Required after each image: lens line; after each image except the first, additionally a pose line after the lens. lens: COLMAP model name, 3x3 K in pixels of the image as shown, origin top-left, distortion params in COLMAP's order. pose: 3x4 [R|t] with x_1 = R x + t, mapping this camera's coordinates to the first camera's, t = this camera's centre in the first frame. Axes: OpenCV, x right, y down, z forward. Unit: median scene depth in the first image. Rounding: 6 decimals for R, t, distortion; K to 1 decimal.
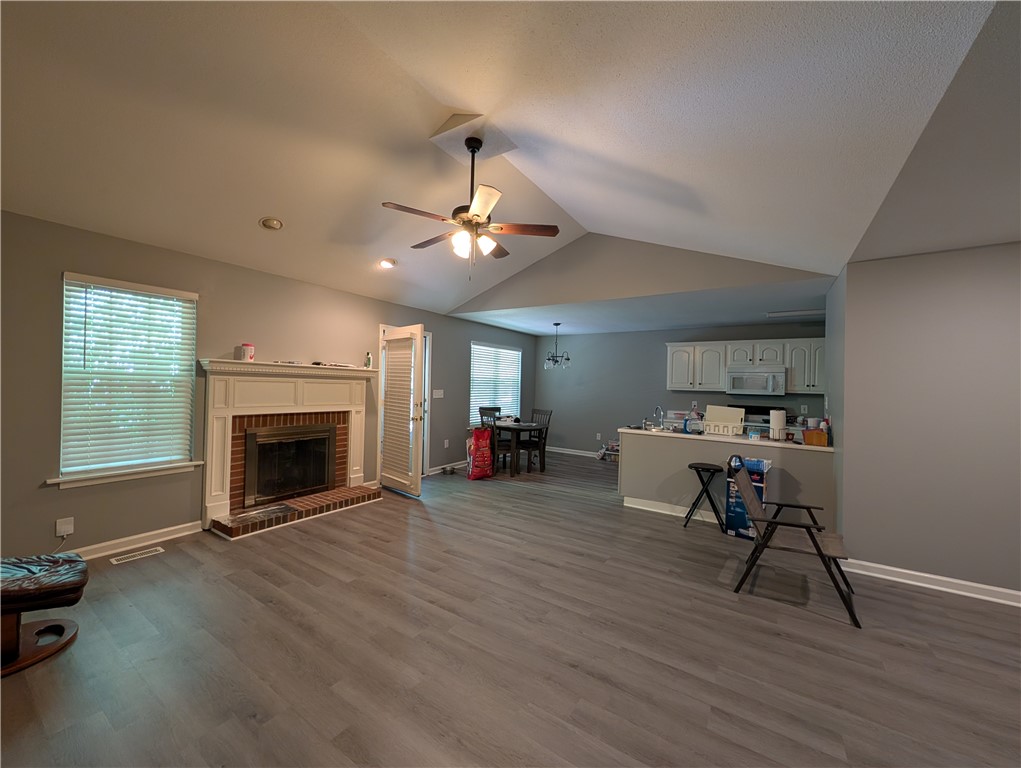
lens RADIAL K [[392.5, 0, 512.5], [0, 392.5, 383.5], [0, 0, 1]] dist [-0.000739, -0.000069]
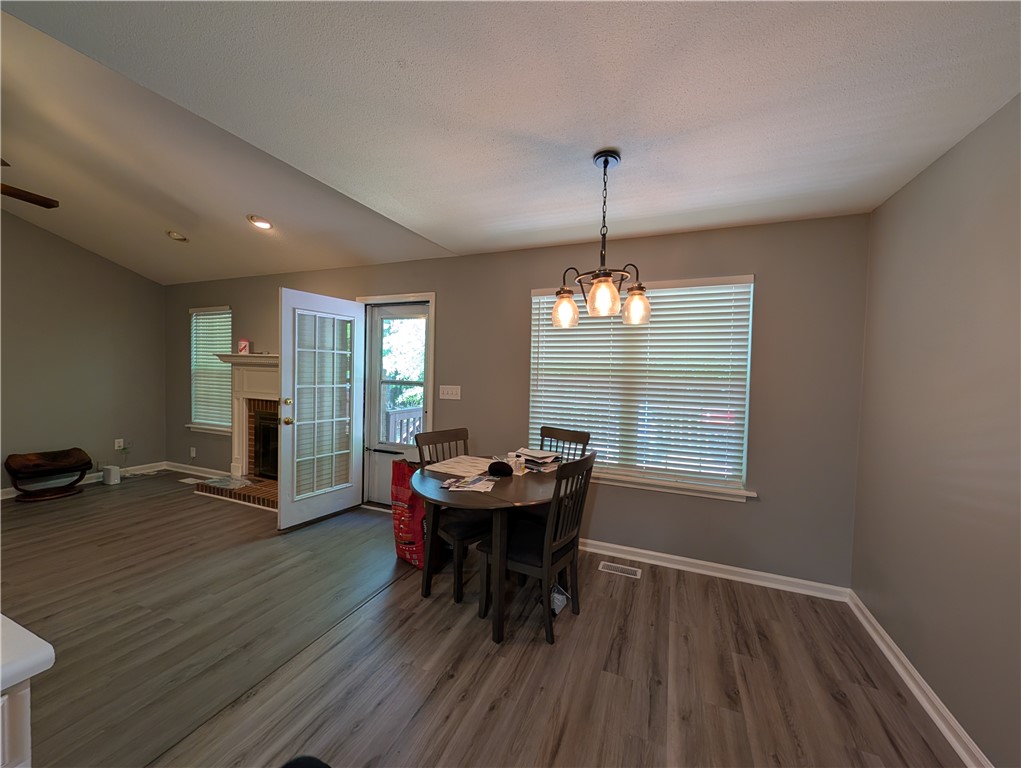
lens RADIAL K [[392.5, 0, 512.3], [0, 392.5, 381.2], [0, 0, 1]] dist [-0.000739, -0.000069]
pose [[0.190504, 0.007538, -0.981658, 0.820146], [-0.014950, 0.999877, 0.004777, 0.011037], [0.981573, 0.013766, 0.190593, 1.938383]]
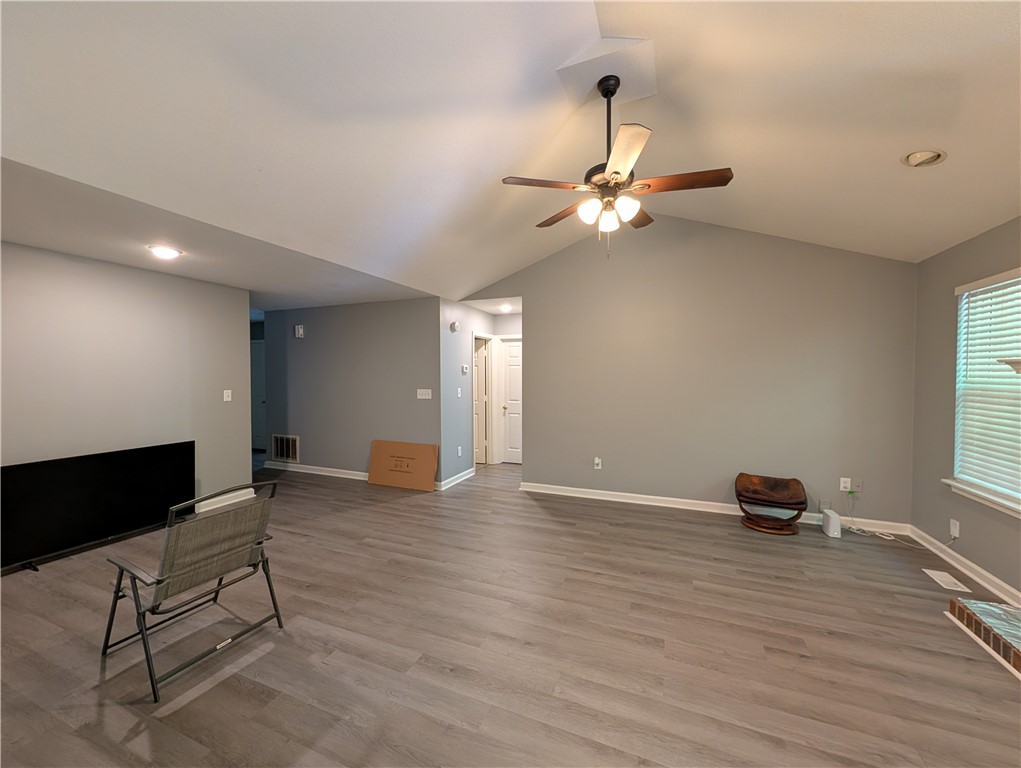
lens RADIAL K [[392.5, 0, 512.0], [0, 392.5, 385.3], [0, 0, 1]] dist [-0.000739, -0.000069]
pose [[-0.981529, -0.020233, -0.190238, 0.223720], [-0.024523, 0.999495, 0.020227, -0.012432], [0.189733, 0.024518, -0.981530, 1.680952]]
